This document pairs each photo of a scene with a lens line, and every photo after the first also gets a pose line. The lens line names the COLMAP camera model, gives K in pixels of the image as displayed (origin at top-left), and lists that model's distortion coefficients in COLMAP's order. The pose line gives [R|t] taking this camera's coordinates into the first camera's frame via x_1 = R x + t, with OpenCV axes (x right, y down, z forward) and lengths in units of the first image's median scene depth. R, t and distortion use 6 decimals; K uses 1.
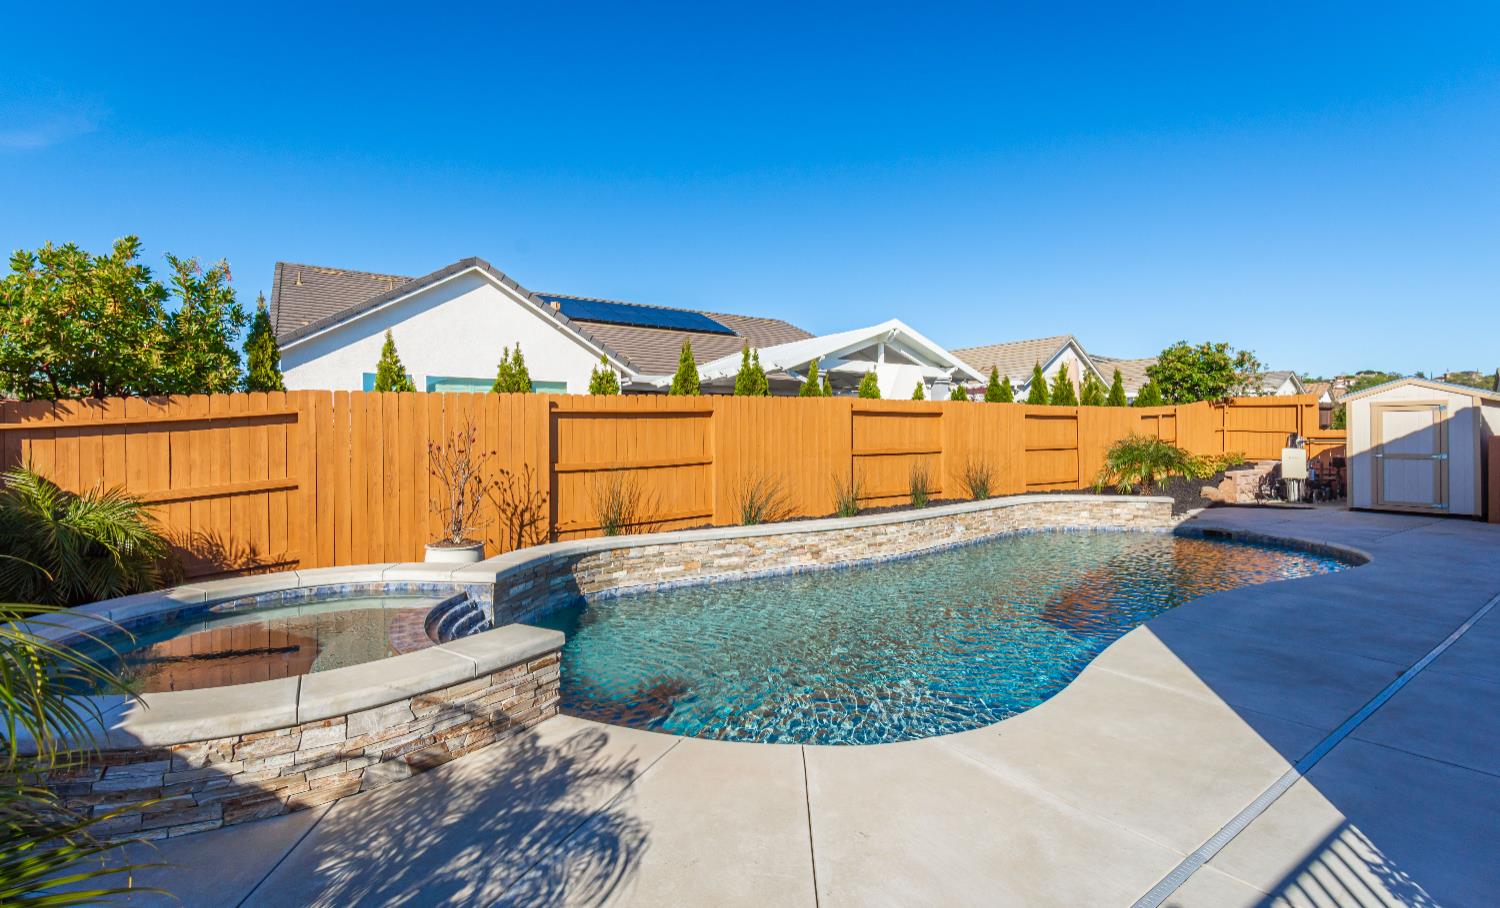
lens RADIAL K [[701.5, 0, 791.8], [0, 701.5, 441.0], [0, 0, 1]] dist [-0.001184, 0.001350]
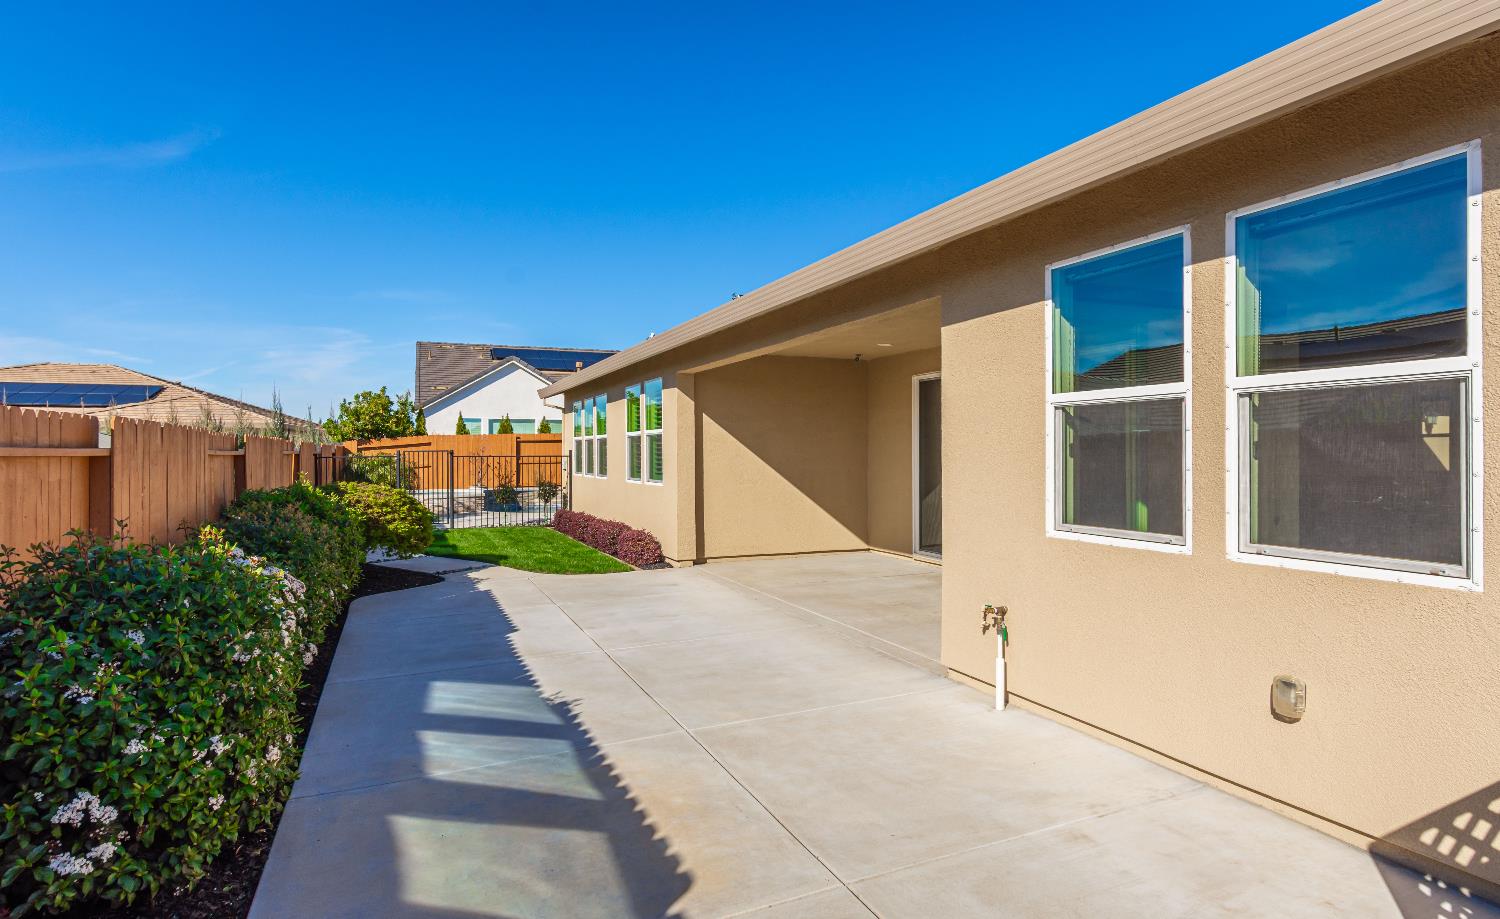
lens RADIAL K [[761.5, 0, 753.6], [0, 761.5, 454.0], [0, 0, 1]] dist [-0.005033, -0.000916]
pose [[0.979227, -0.001183, -0.202764, 1.360899], [0.000679, 0.999997, -0.002556, 0.021313], [0.202767, 0.002365, 0.979224, -1.987868]]
